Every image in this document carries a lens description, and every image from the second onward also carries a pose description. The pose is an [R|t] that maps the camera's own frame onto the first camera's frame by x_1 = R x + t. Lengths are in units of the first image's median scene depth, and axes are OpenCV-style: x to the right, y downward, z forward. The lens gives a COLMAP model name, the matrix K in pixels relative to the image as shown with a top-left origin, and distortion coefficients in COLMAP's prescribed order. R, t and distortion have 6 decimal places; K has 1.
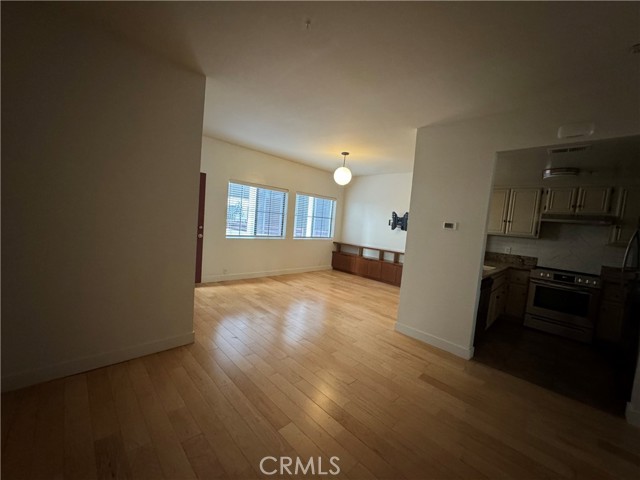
lens RADIAL K [[255.1, 0, 318.7], [0, 255.1, 238.1], [0, 0, 1]] dist [0.000688, -0.000203]
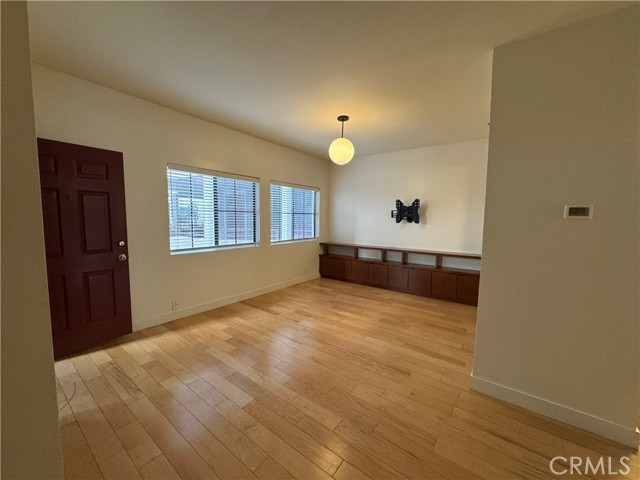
lens RADIAL K [[255.1, 0, 320.0], [0, 255.1, 240.0], [0, 0, 1]] dist [0.000688, -0.000203]
pose [[0.986163, -0.082291, 0.143912, -0.072106], [0.078474, 0.996402, 0.032008, -0.026231], [-0.146028, -0.020272, 0.989073, 0.277399]]
